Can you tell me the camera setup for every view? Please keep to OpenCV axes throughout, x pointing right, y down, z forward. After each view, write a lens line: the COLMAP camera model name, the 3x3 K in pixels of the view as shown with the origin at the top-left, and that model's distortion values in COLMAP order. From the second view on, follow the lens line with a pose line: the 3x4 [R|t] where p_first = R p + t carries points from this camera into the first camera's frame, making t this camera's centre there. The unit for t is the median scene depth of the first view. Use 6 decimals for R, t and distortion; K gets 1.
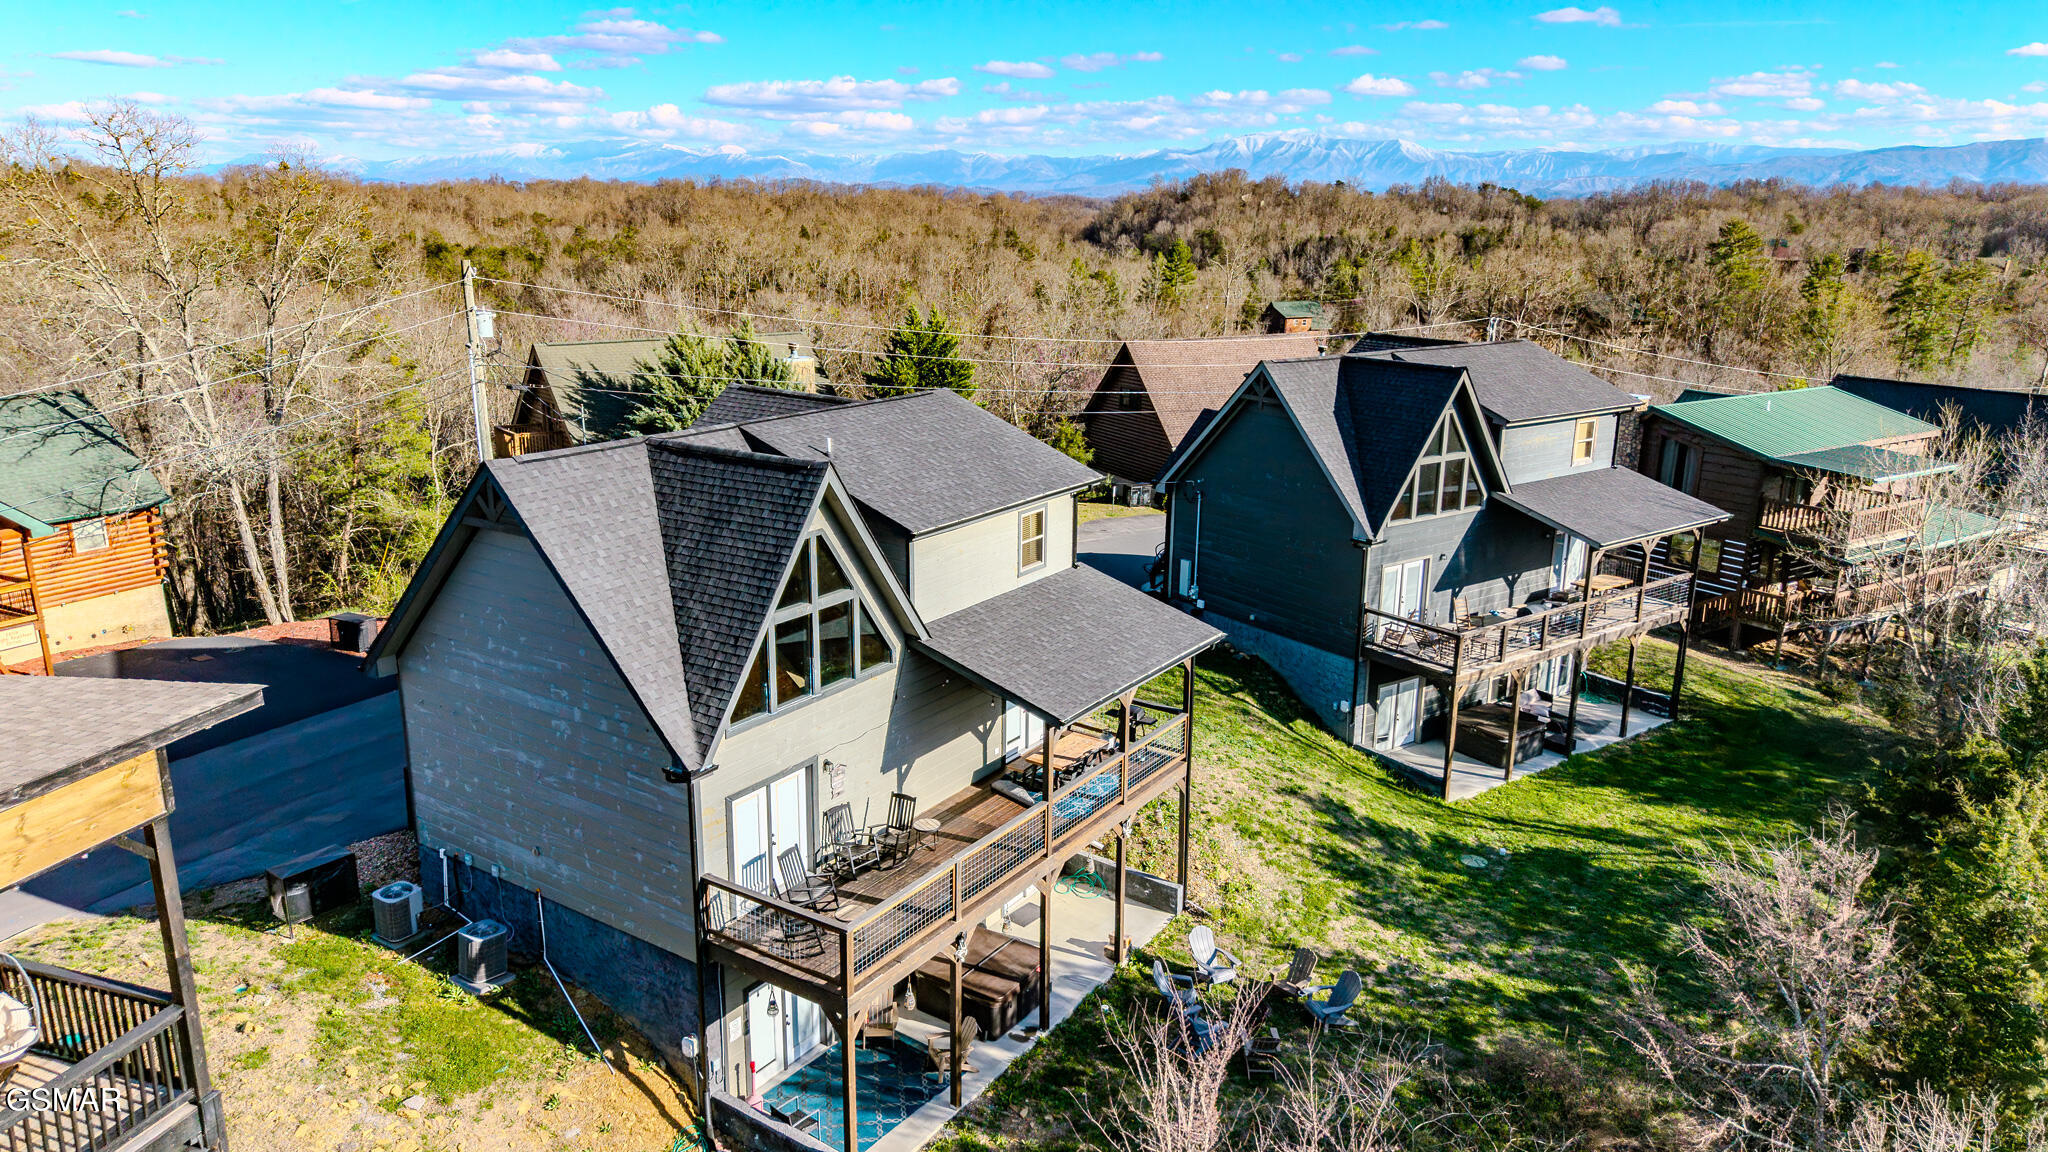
lens RADIAL K [[1400.7, 0, 1008.6], [0, 1400.7, 586.9], [0, 0, 1]] dist [0.077204, -0.060950]
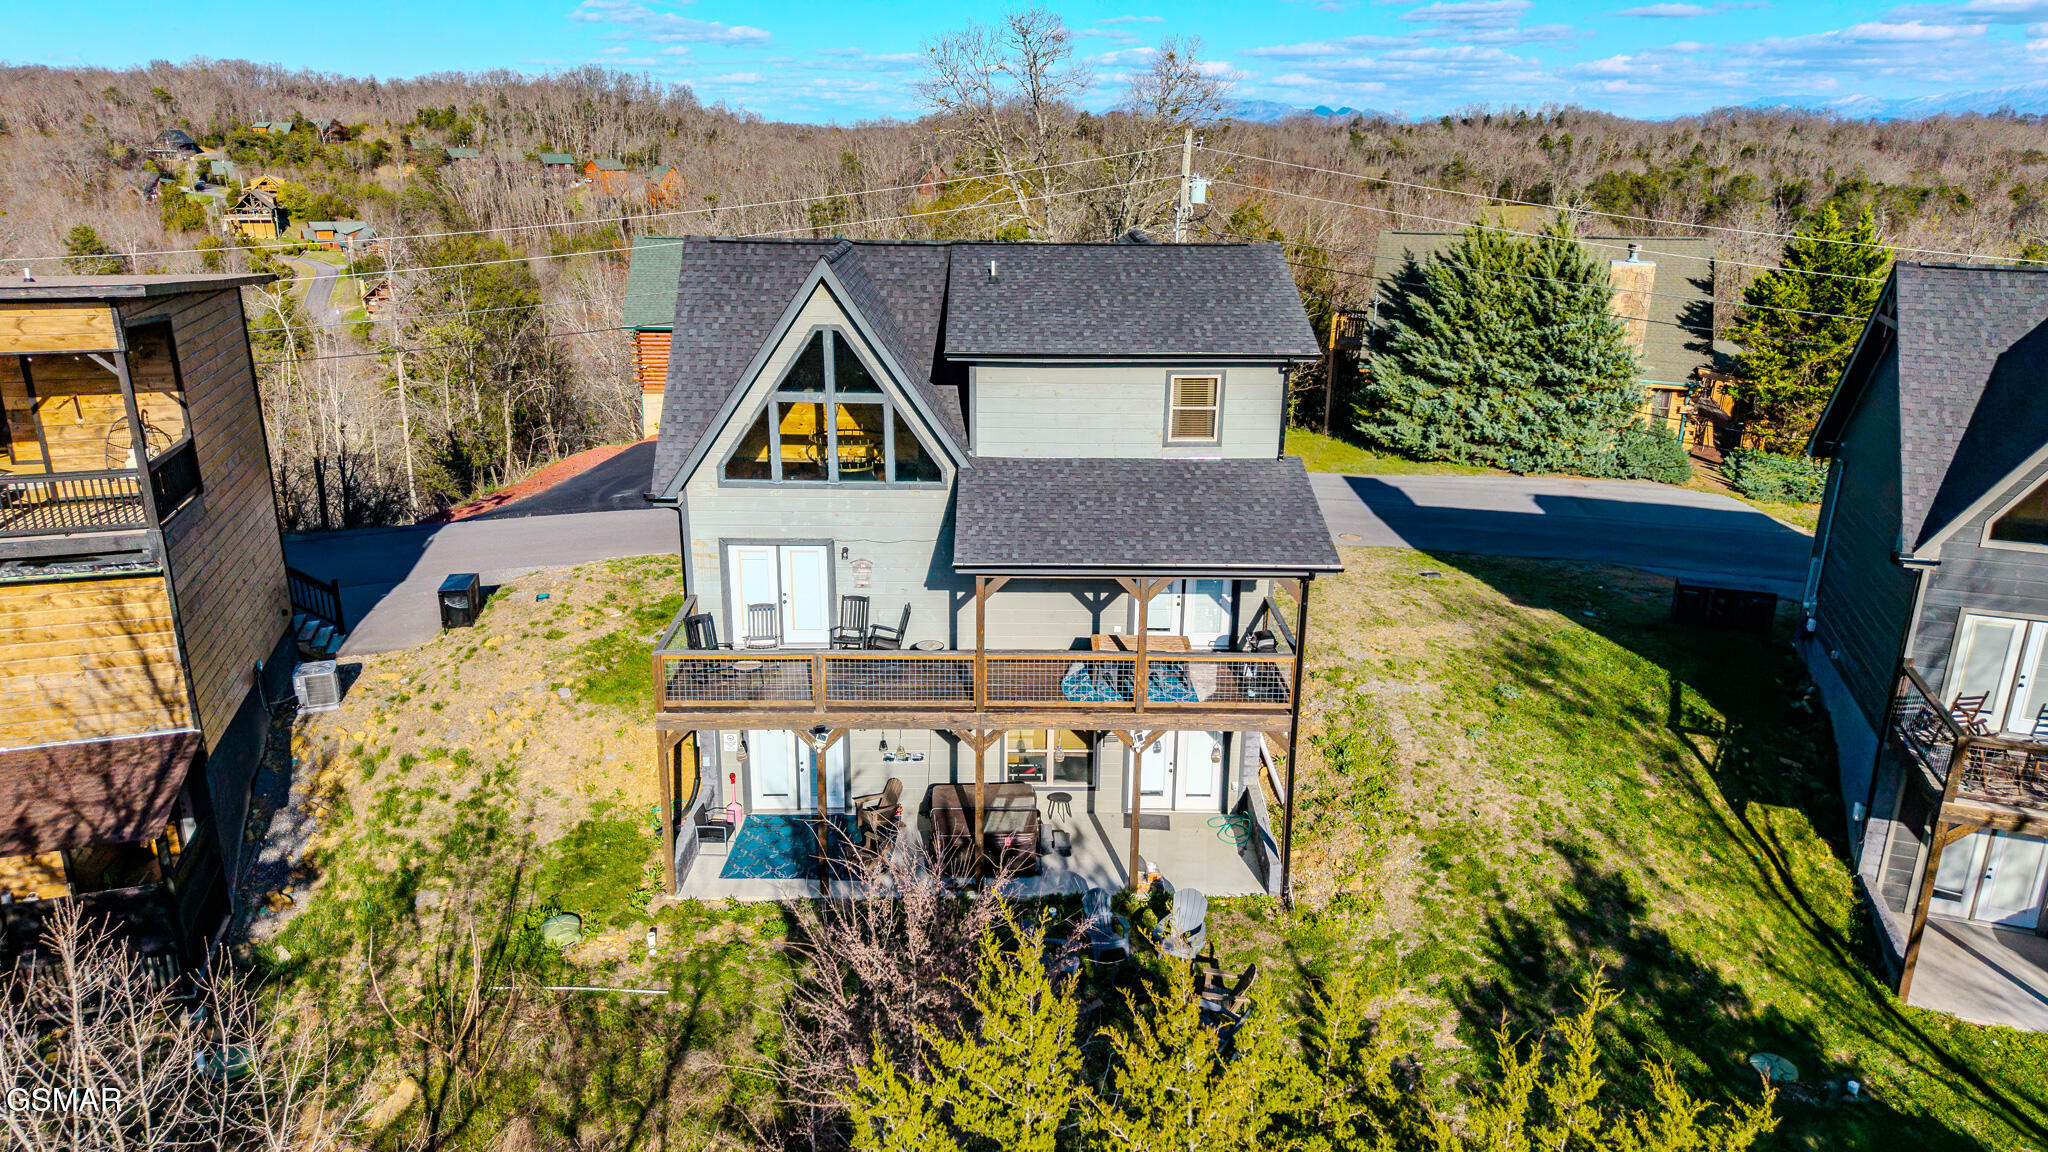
lens RADIAL K [[1400.7, 0, 1008.6], [0, 1400.7, 586.9], [0, 0, 1]] dist [0.077204, -0.060950]
pose [[0.543695, 0.246947, -0.802130, 0.595212], [-0.223779, 0.963788, 0.145035, -0.024323], [0.808900, 0.100645, 0.579268, 0.344686]]
